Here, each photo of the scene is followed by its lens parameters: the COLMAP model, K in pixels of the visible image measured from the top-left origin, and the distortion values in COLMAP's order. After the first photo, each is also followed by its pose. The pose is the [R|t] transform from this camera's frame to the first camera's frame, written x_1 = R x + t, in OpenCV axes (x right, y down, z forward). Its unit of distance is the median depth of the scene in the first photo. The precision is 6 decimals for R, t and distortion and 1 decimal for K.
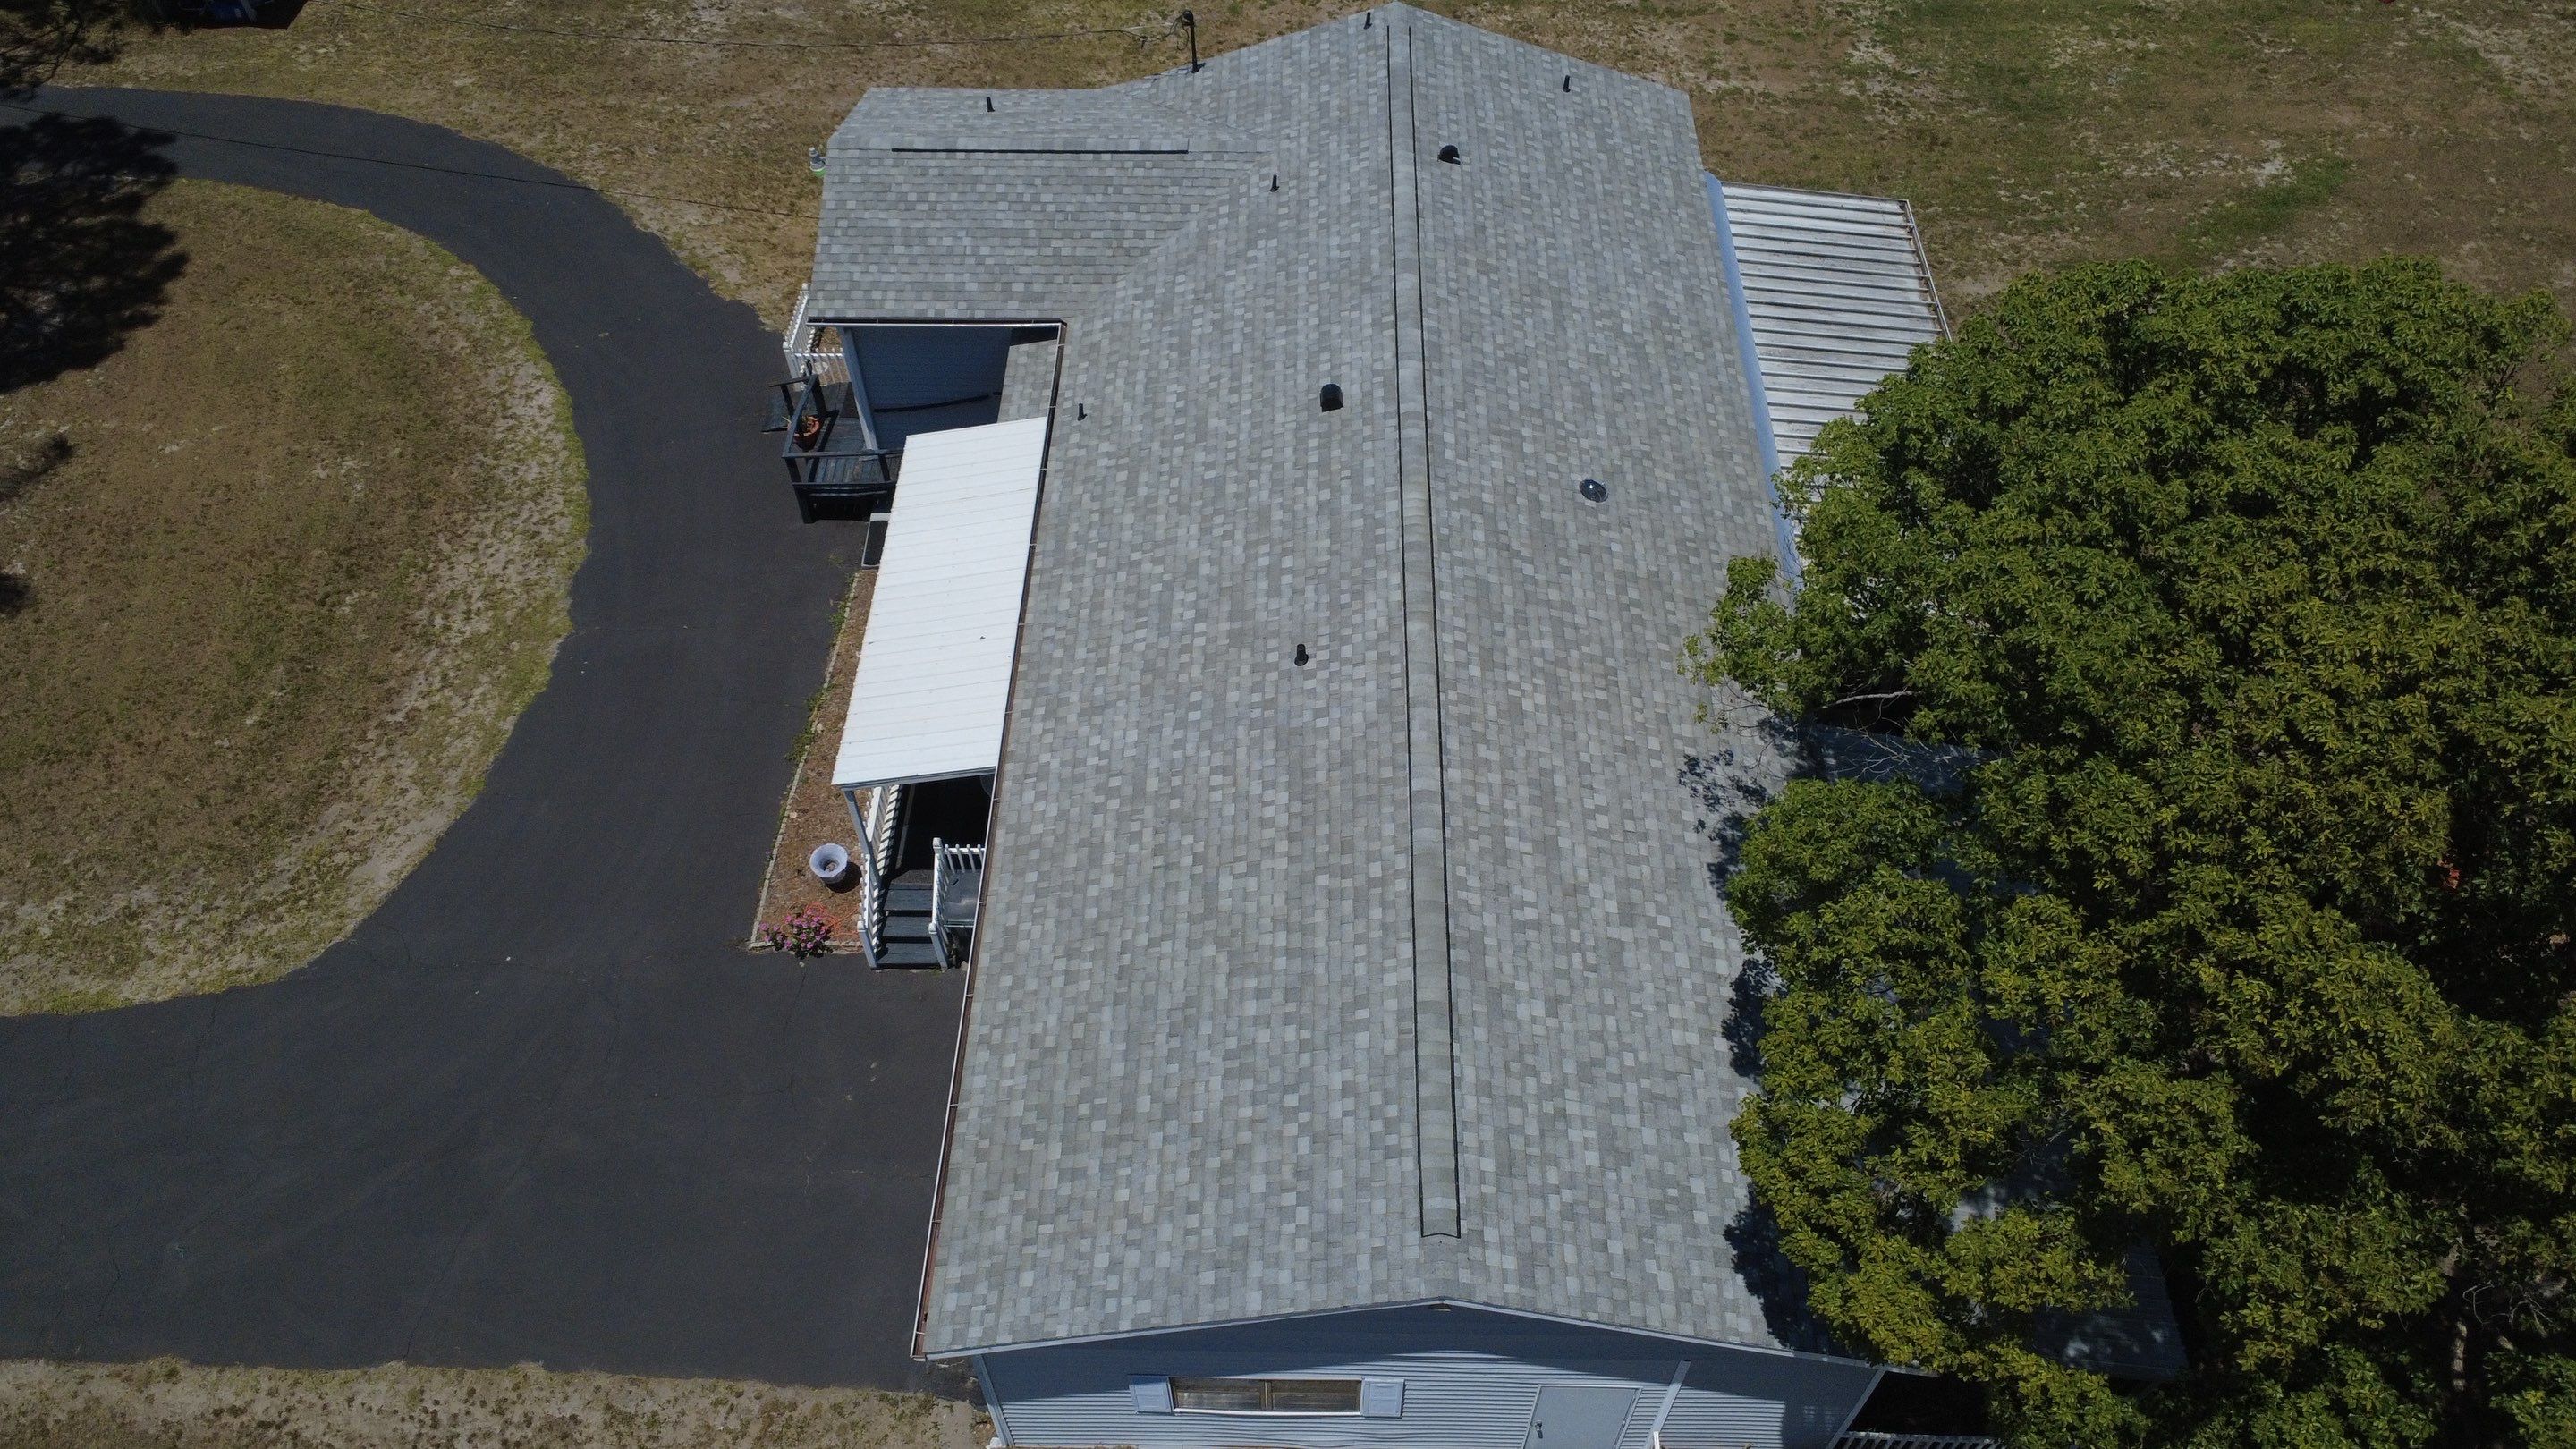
lens RADIAL K [[1883.0, 0, 1285.4], [0, 1883.0, 723.7], [0, 0, 1]] dist [0.002442, -0.001358]
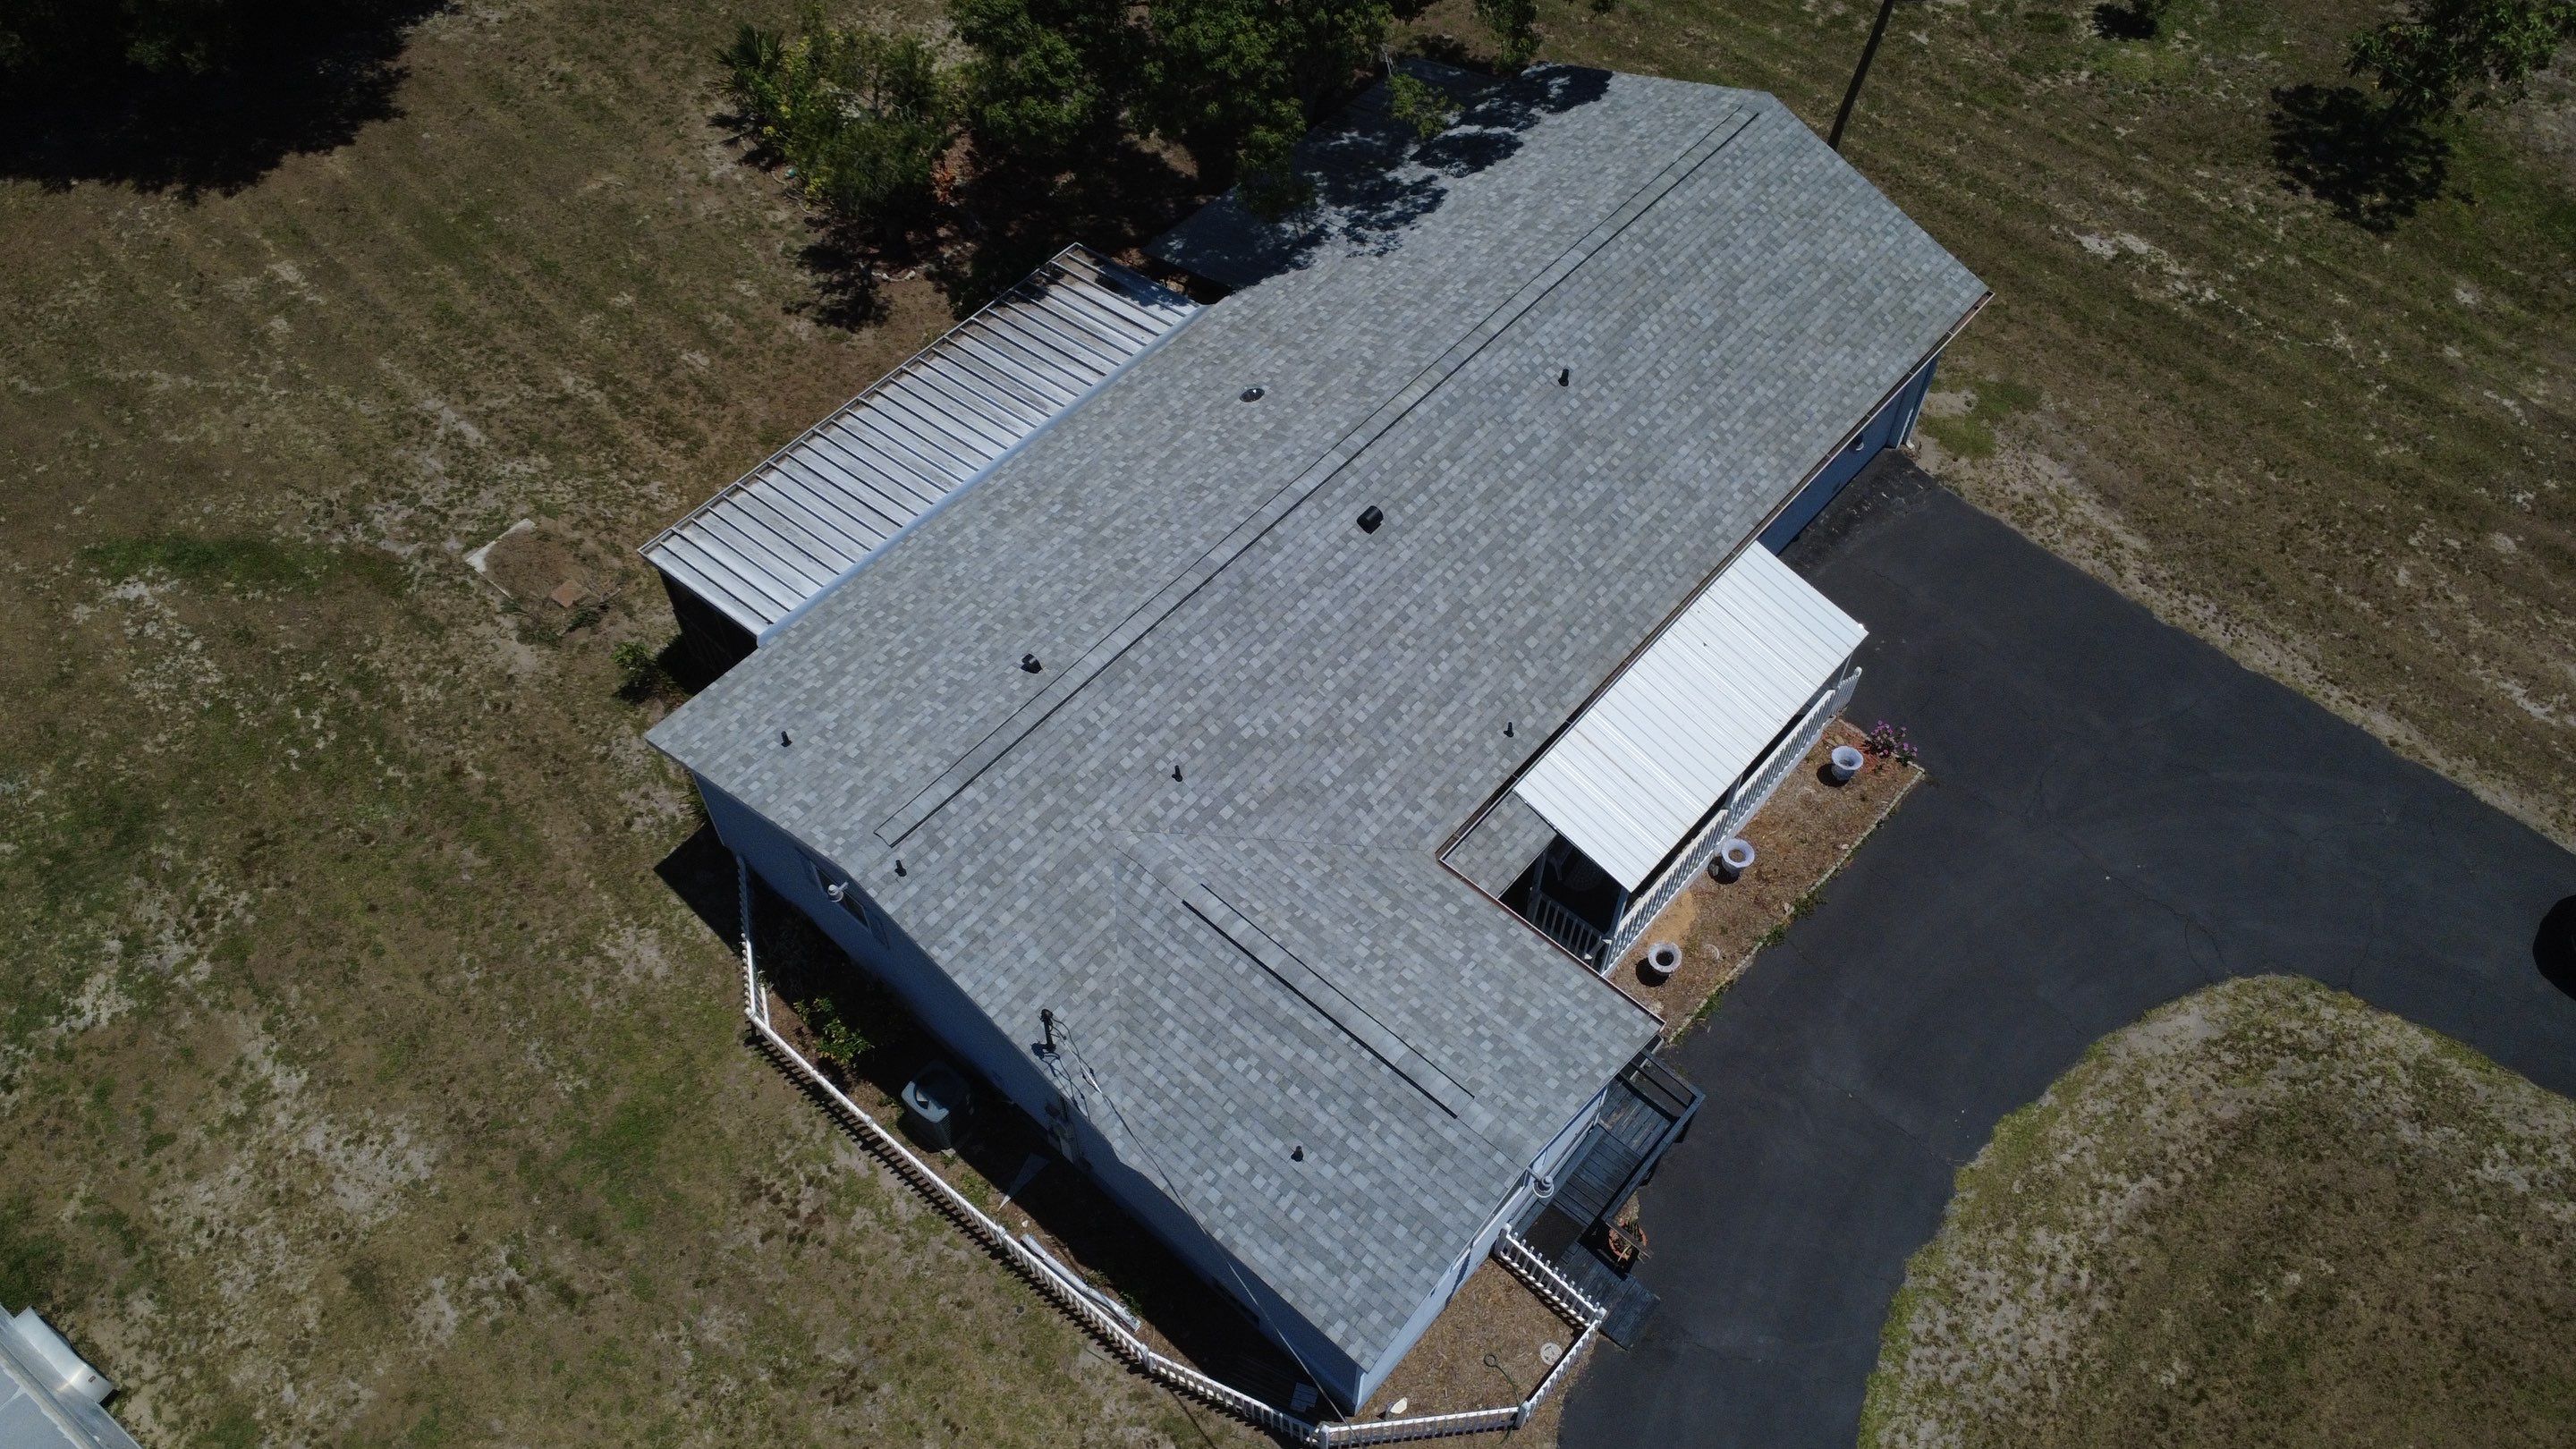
lens RADIAL K [[1883.0, 0, 1290.0], [0, 1883.0, 718.9], [0, 0, 1]] dist [0.002442, -0.001358]
pose [[-0.761670, -0.523424, 0.381949, -0.413558], [0.507140, -0.114652, 0.854203, -1.122687], [-0.403320, 0.844323, 0.352777, 0.690821]]
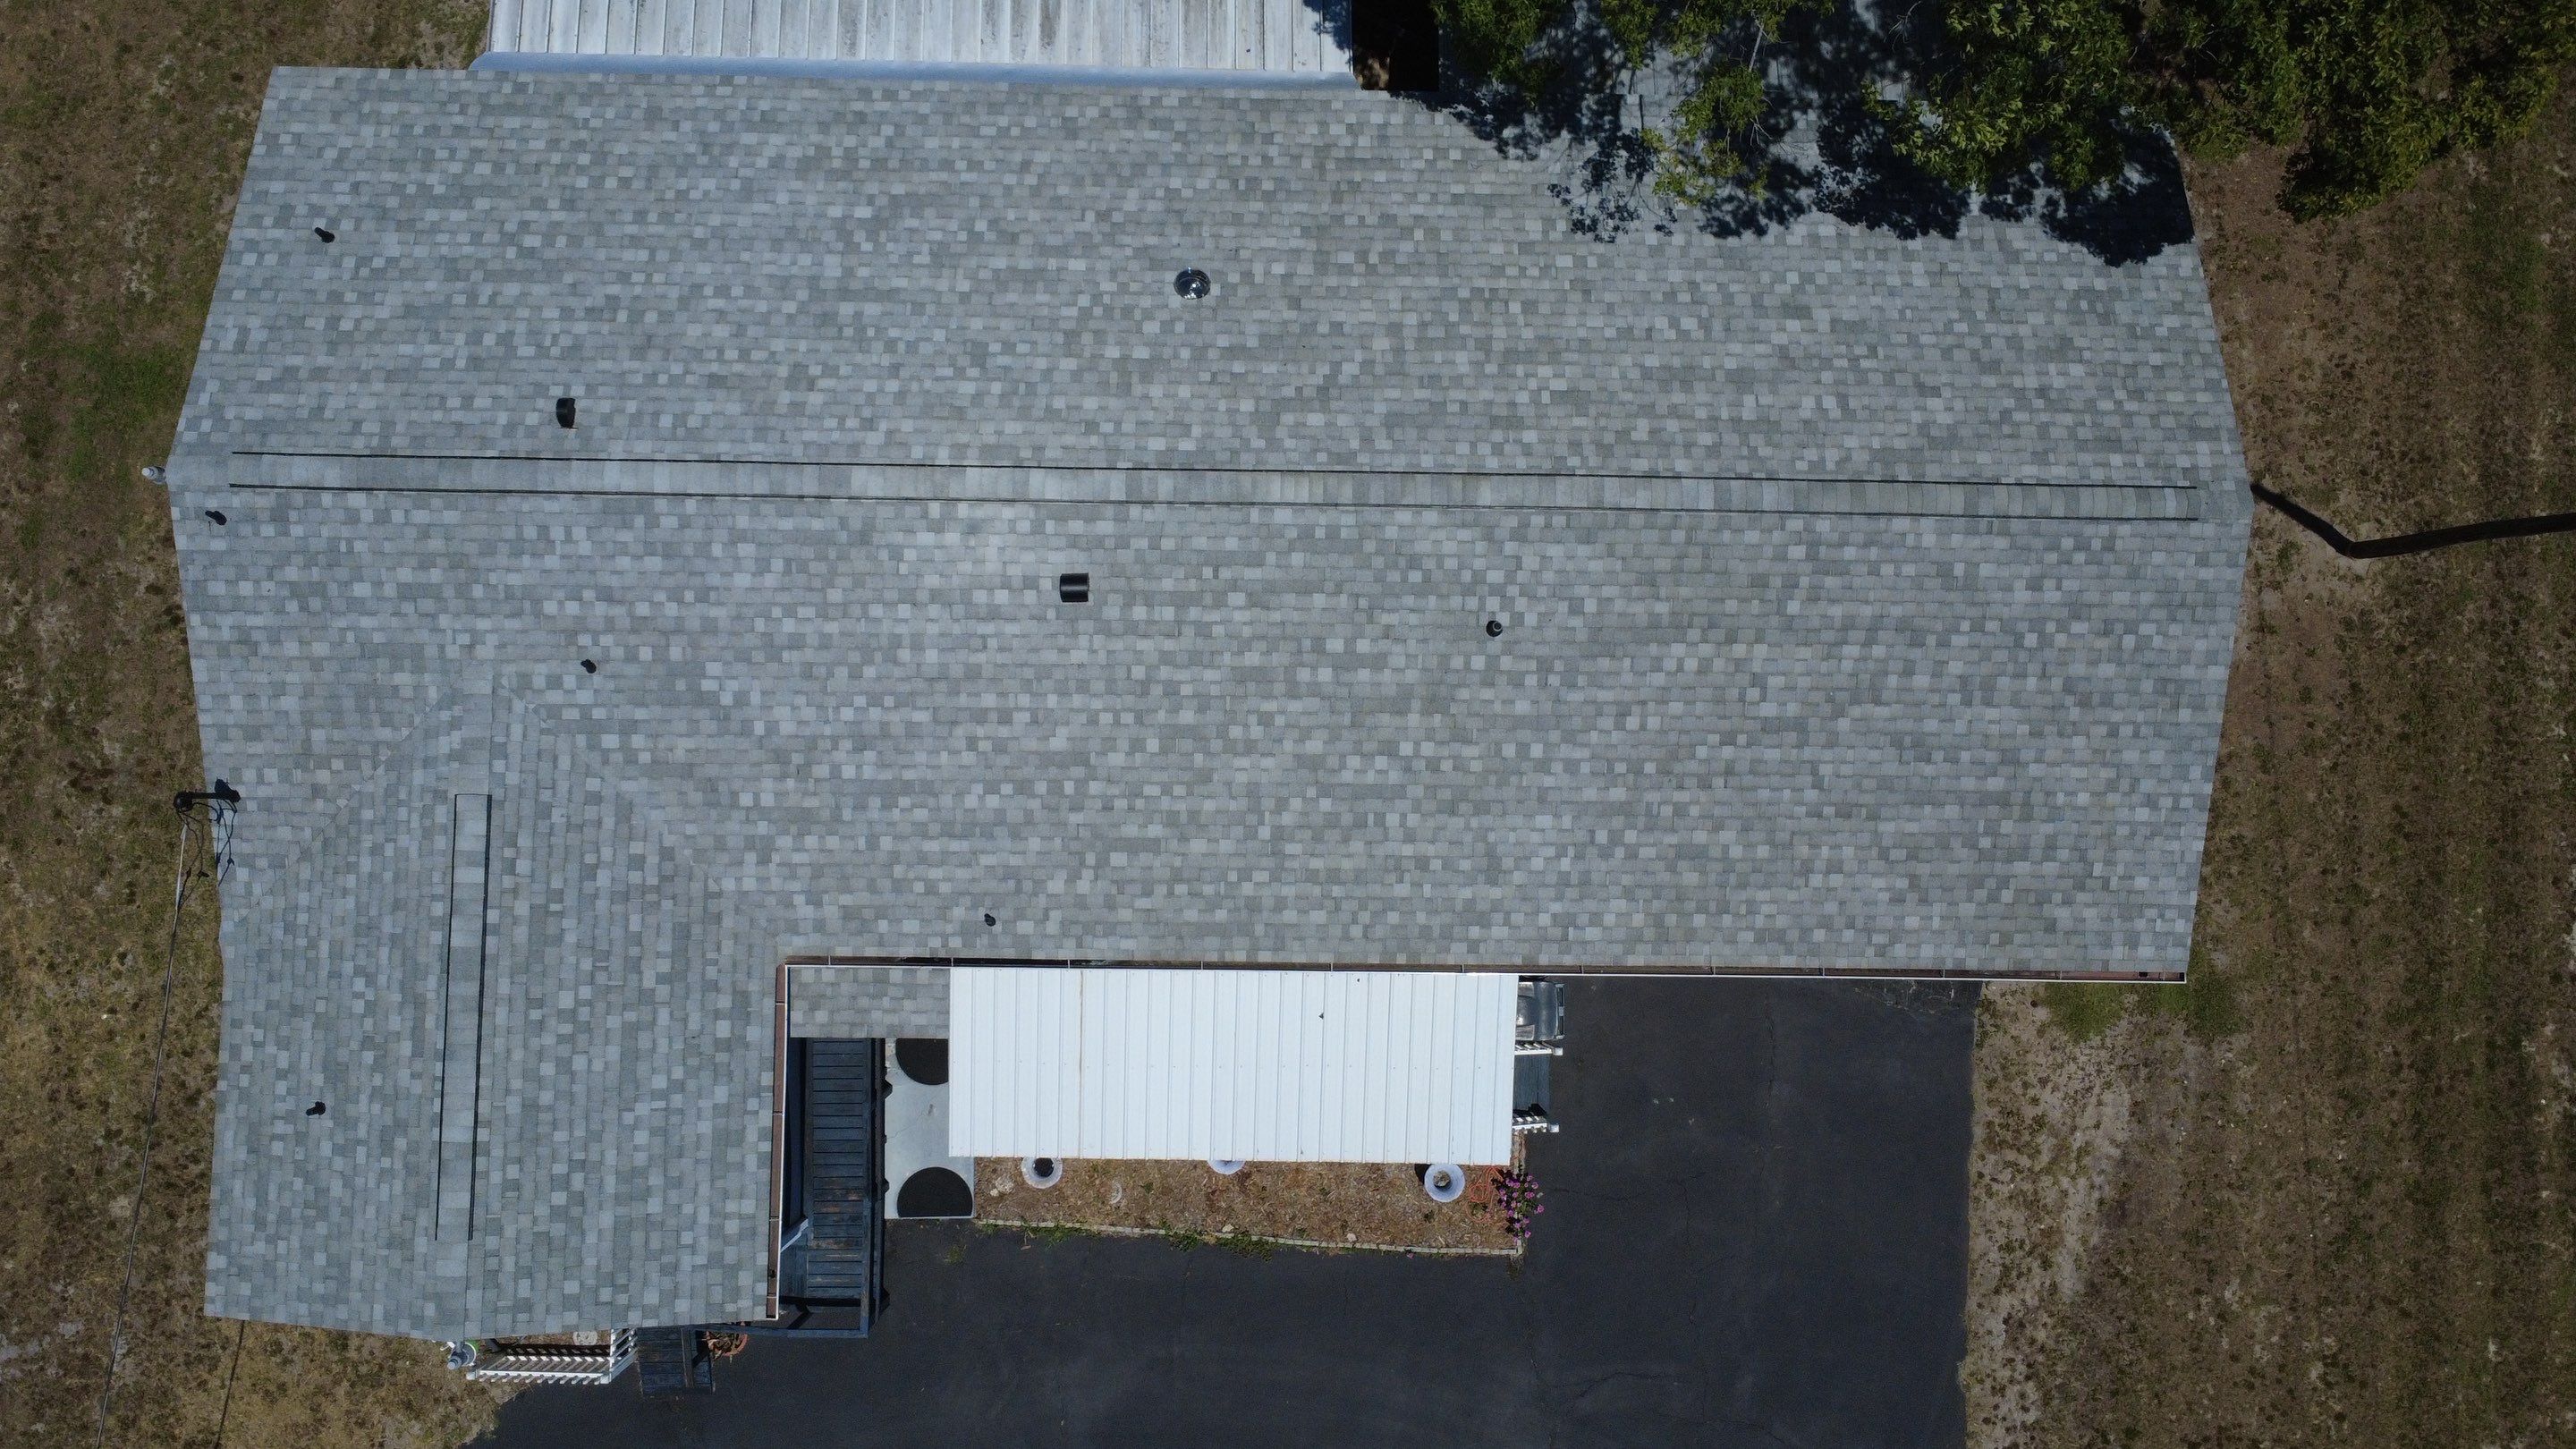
lens RADIAL K [[1883.0, 0, 1289.9], [0, 1883.0, 721.8], [0, 0, 1]] dist [0.002442, -0.001358]
pose [[-0.005908, -0.996737, 0.080501, -0.091421], [0.765264, 0.047313, 0.641975, -0.581021], [-0.643689, 0.065397, 0.762488, 0.328920]]
